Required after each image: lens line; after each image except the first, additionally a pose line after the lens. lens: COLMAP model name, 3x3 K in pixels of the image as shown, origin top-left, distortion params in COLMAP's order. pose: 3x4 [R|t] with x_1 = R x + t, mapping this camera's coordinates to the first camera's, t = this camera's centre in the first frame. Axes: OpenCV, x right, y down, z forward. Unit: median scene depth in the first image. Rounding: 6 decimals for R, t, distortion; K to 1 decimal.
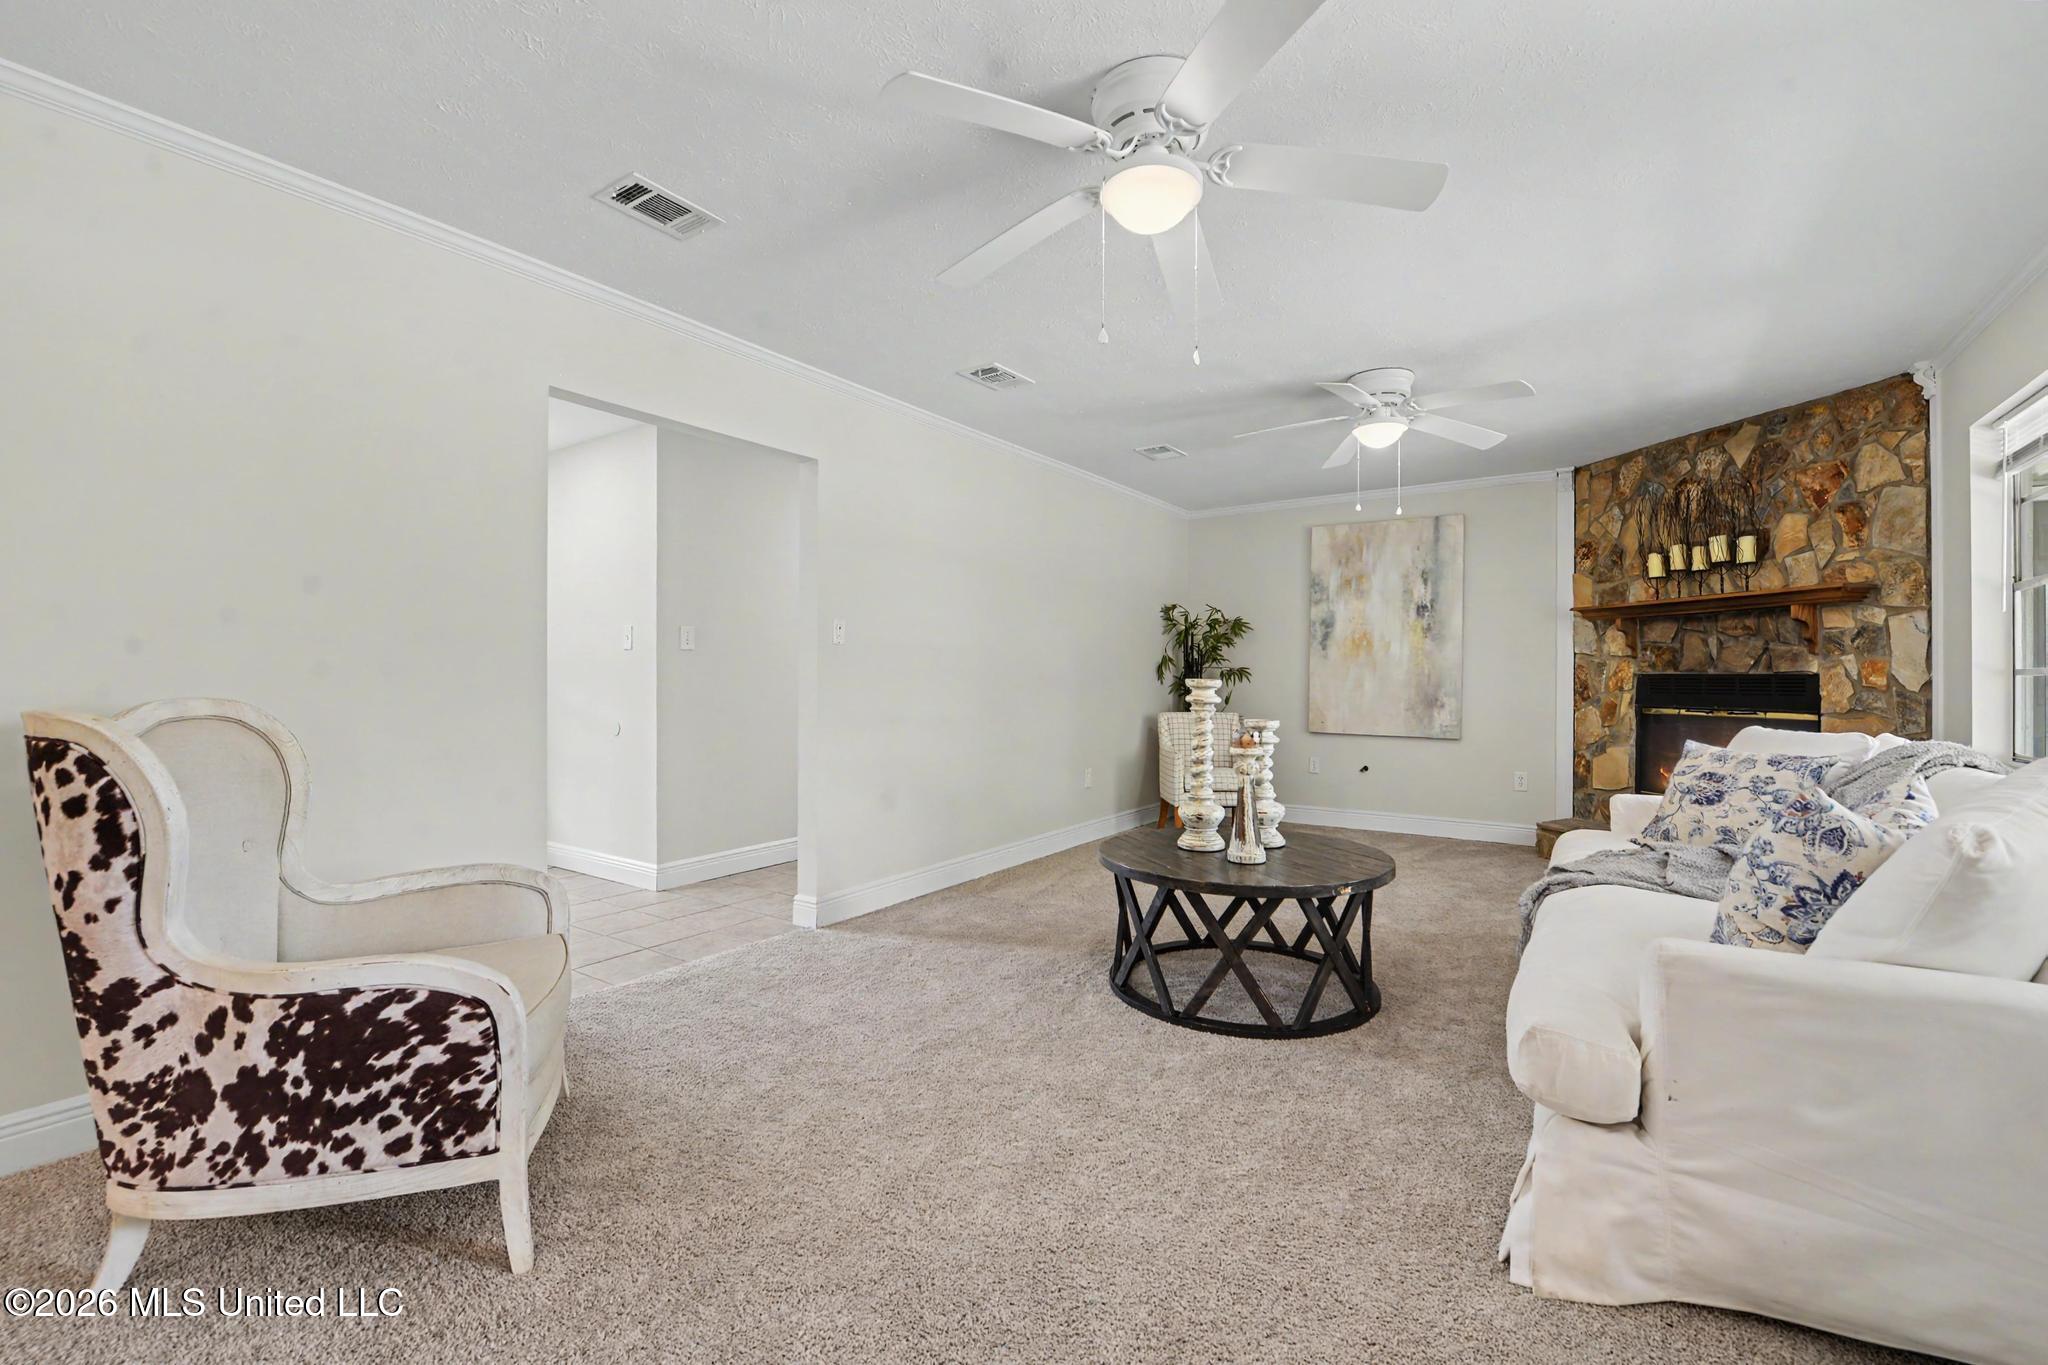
lens RADIAL K [[883.4, 0, 1027.5], [0, 883.4, 679.9], [0, 0, 1]] dist [-0.000651, -0.000295]
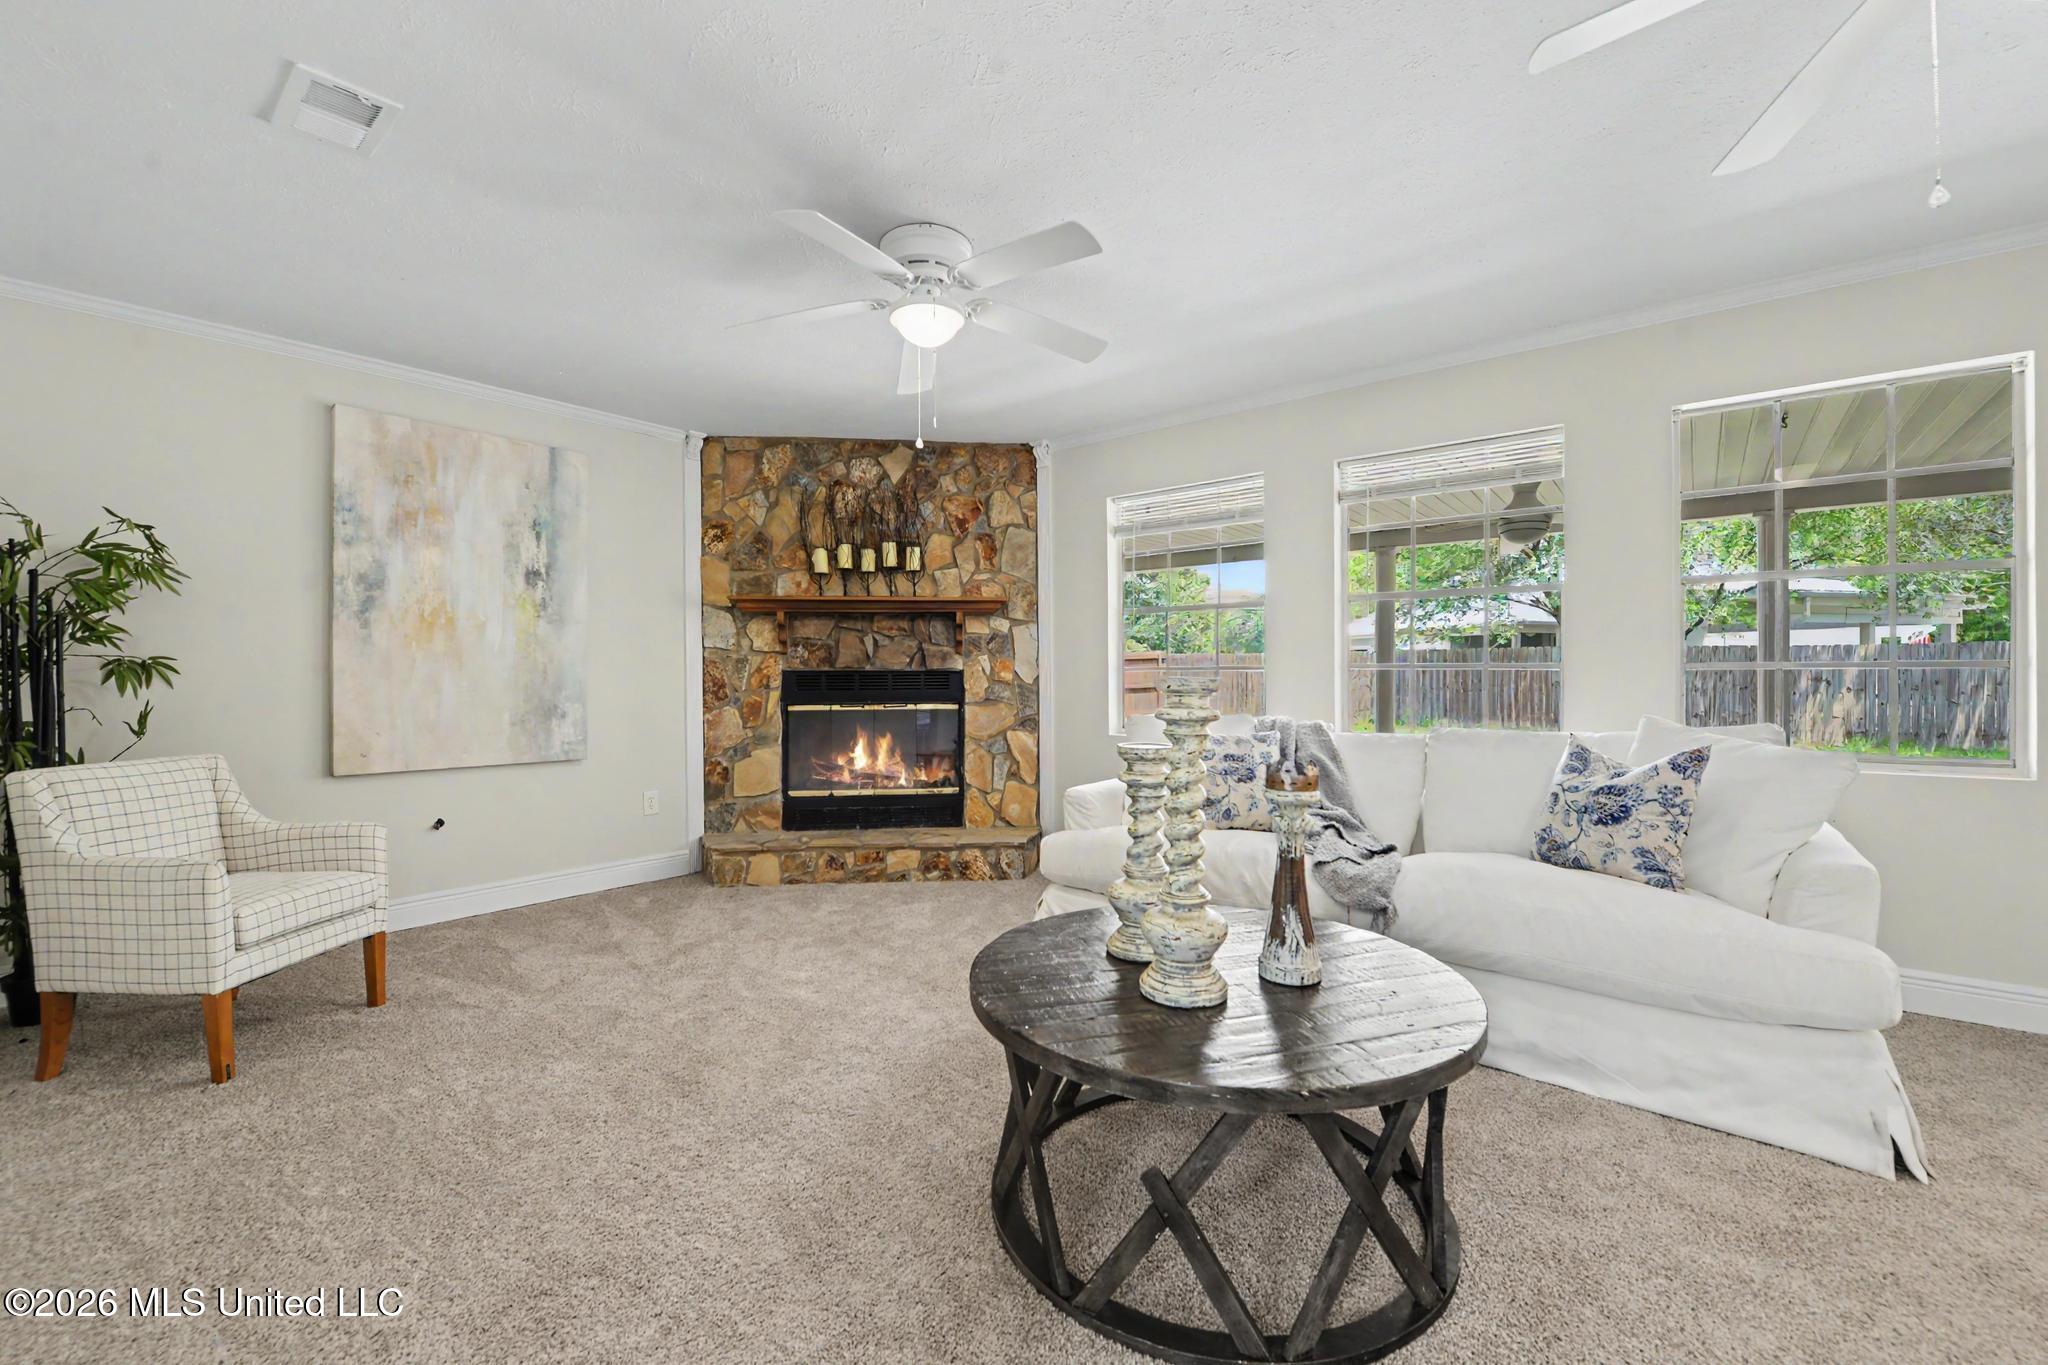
lens RADIAL K [[837.5, 0, 1028.1], [0, 837.5, 684.6], [0, 0, 1]] dist [-0.018573, -0.000575]
pose [[0.086718, -0.013917, 0.996136, -0.199438], [0.007015, 0.999886, 0.013359, -0.001894], [-0.996208, 0.005829, 0.086806, 0.673534]]
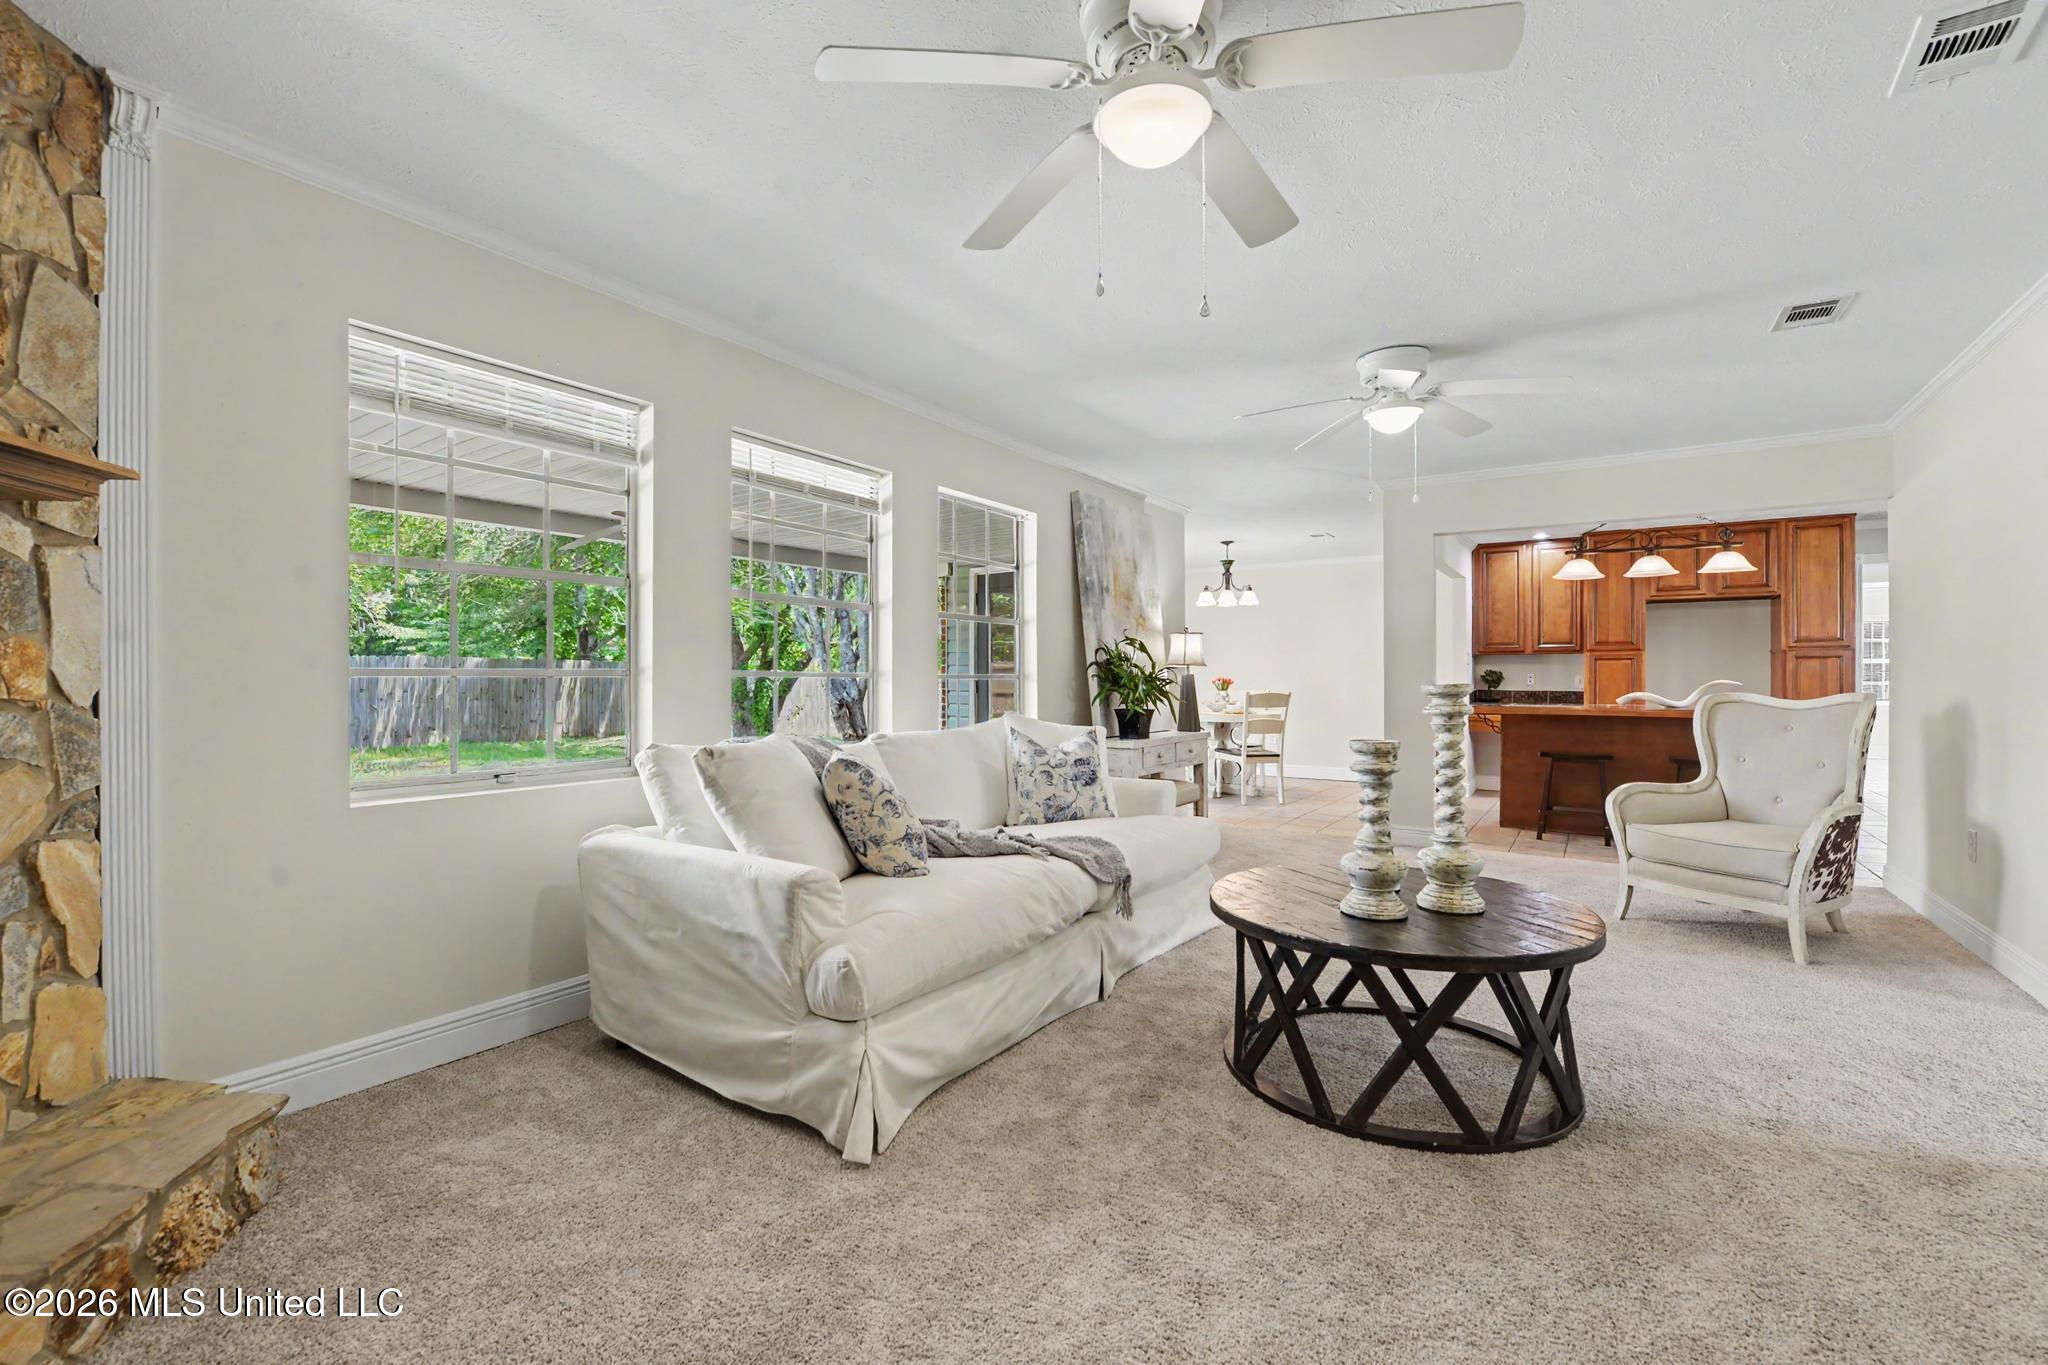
lens RADIAL K [[883.4, 0, 1025.7], [0, 883.4, 678.4], [0, 0, 1]] dist [-0.000651, -0.000295]
pose [[-0.999779, 0.005609, 0.020255, 0.351486], [0.005750, 0.999959, 0.006935, -0.002574], [-0.020215, 0.007050, -0.999771, 1.123450]]
